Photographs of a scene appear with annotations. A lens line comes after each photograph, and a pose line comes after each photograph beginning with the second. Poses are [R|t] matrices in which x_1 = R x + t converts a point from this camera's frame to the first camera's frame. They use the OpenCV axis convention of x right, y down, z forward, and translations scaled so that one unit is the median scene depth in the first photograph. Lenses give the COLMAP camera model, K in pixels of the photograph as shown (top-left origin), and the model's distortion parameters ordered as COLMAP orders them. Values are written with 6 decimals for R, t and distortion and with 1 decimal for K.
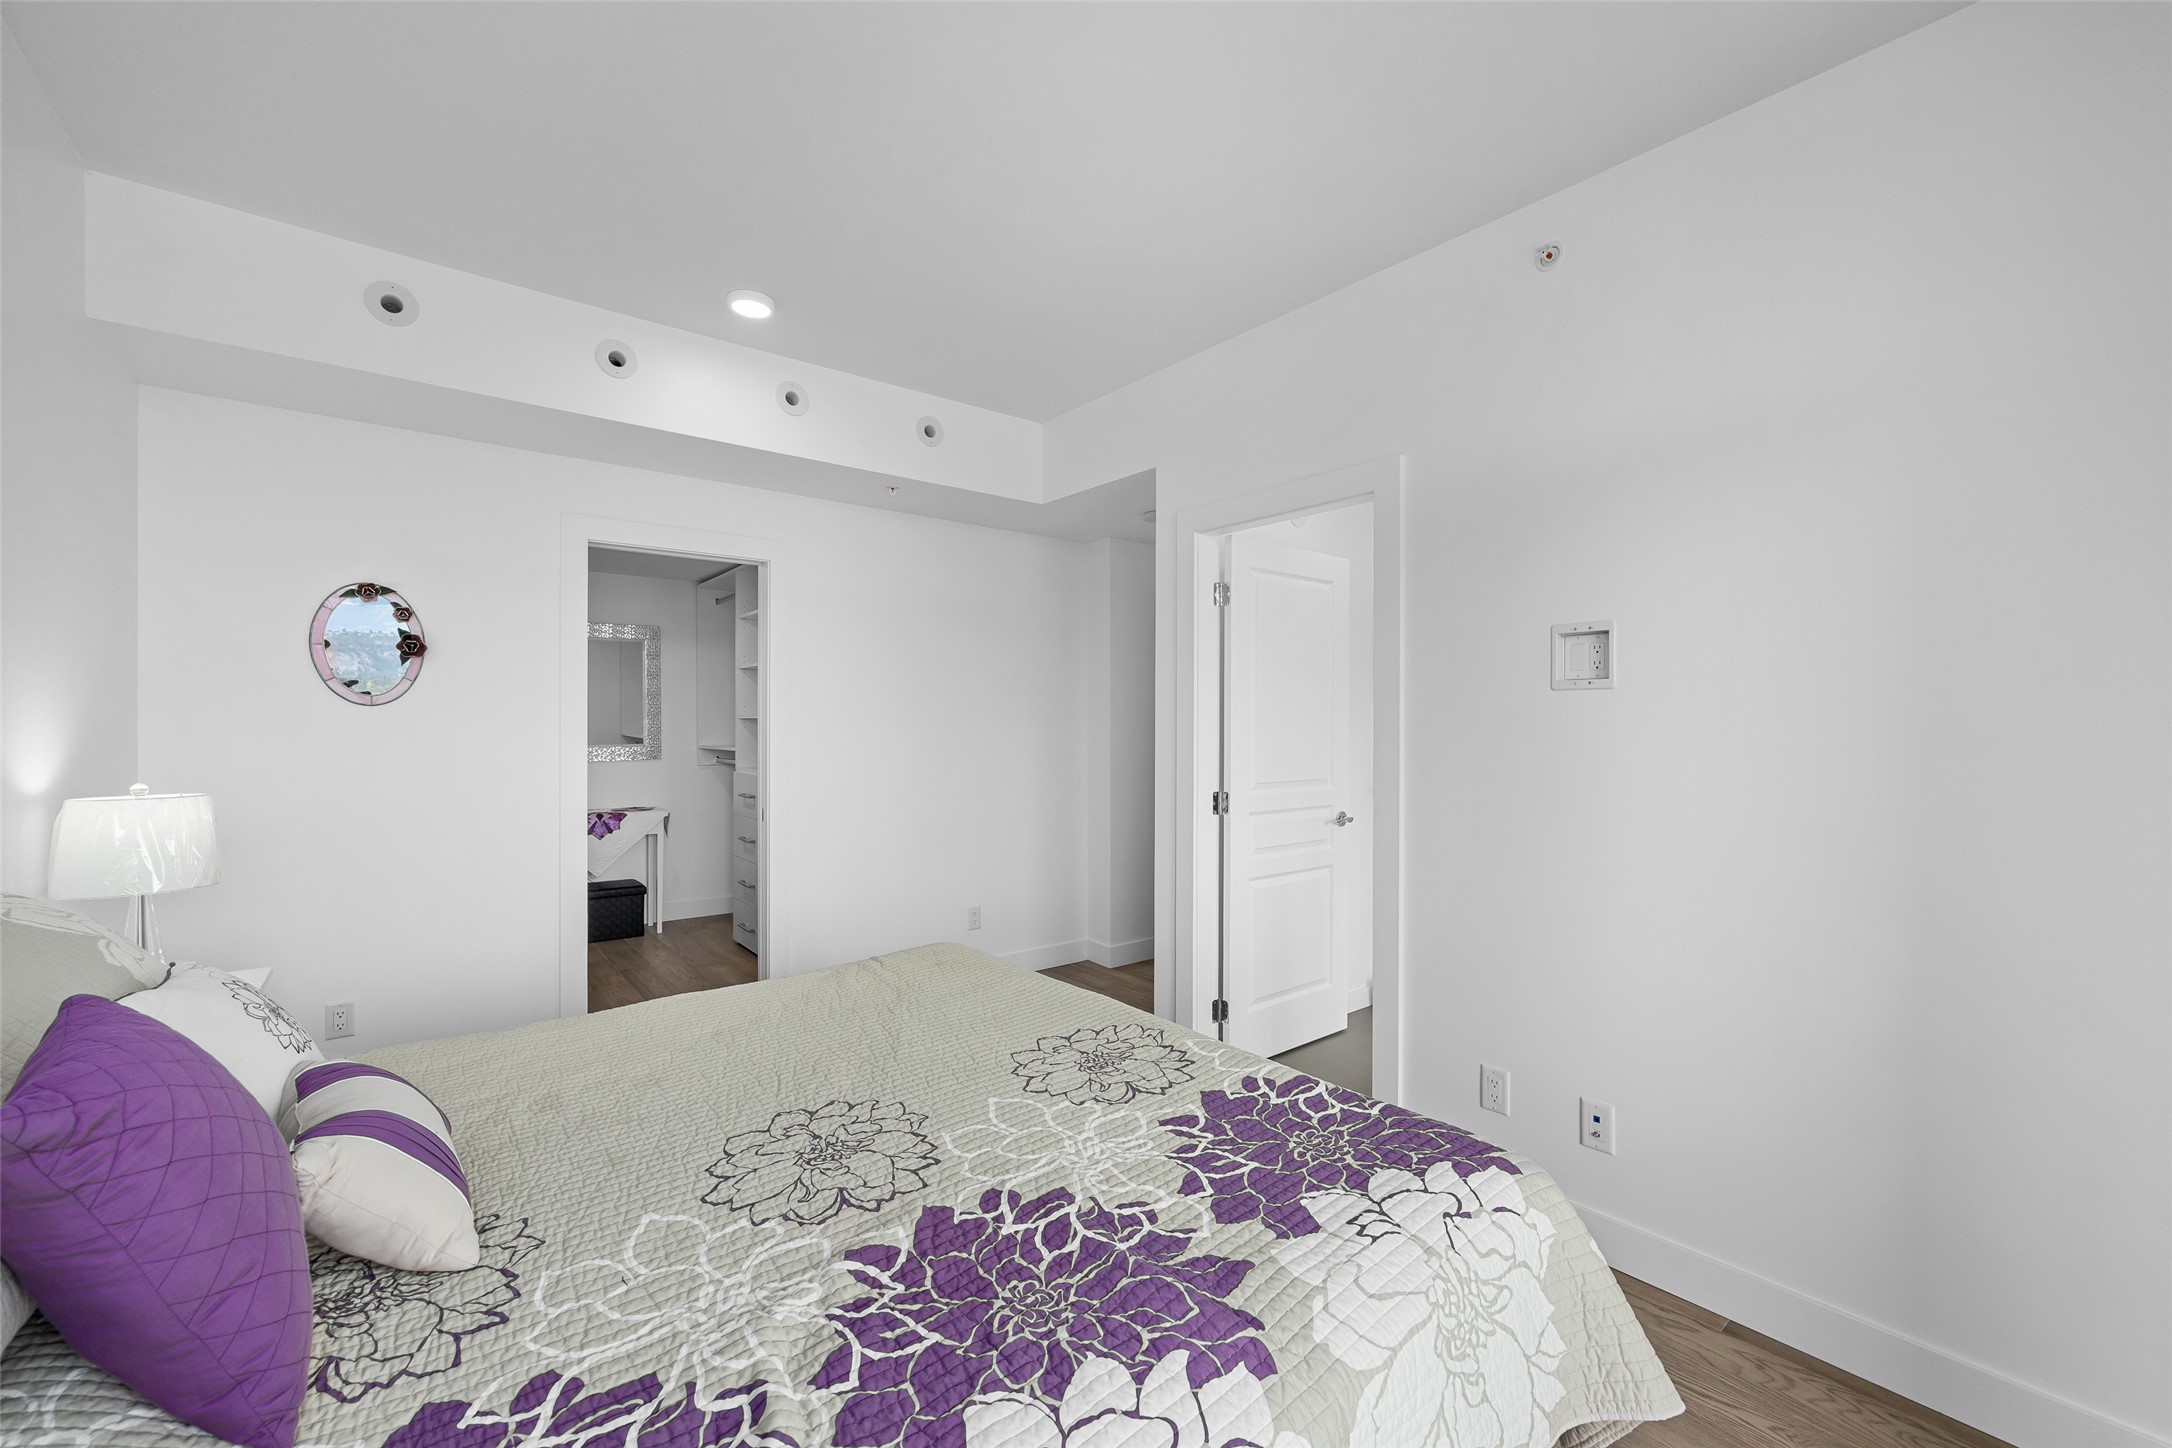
lens RADIAL K [[865.8, 0, 1081.6], [0, 865.8, 722.6], [0, 0, 1]] dist [-0.001224, -0.000026]
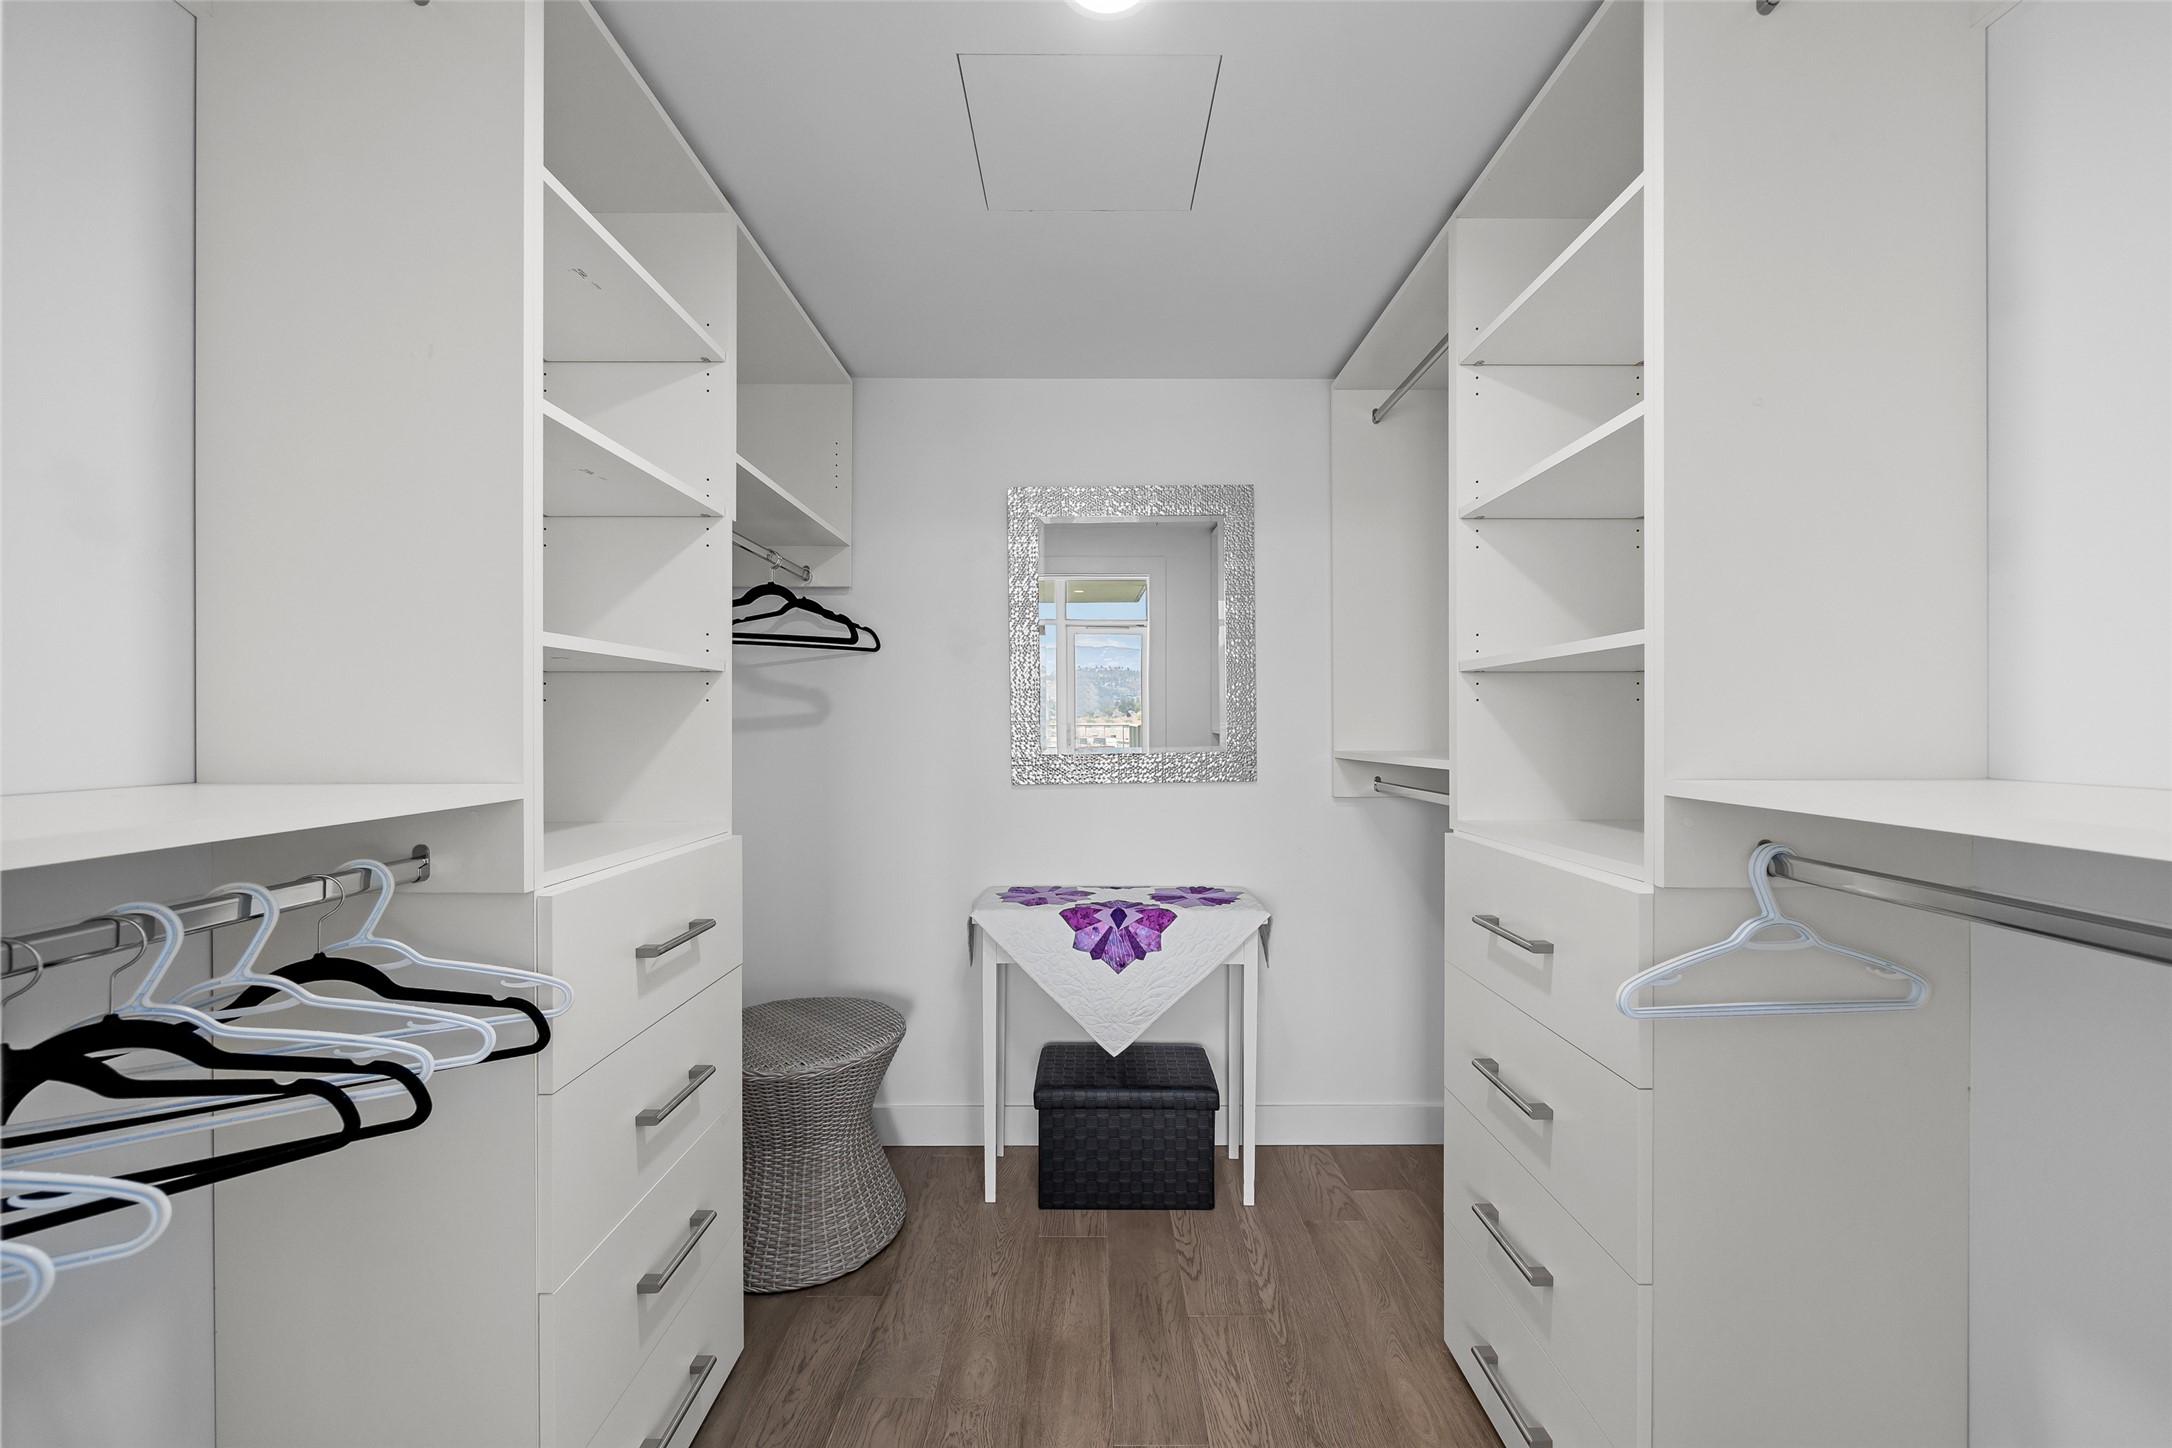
lens RADIAL K [[865.8, 0, 1081.9], [0, 865.8, 723.5], [0, 0, 1]] dist [-0.001224, -0.000026]
pose [[0.793178, 0.004221, -0.608975, -0.309353], [-0.004161, 0.999990, 0.001512, 0.014366], [0.608976, 0.001335, 0.793188, 0.643131]]
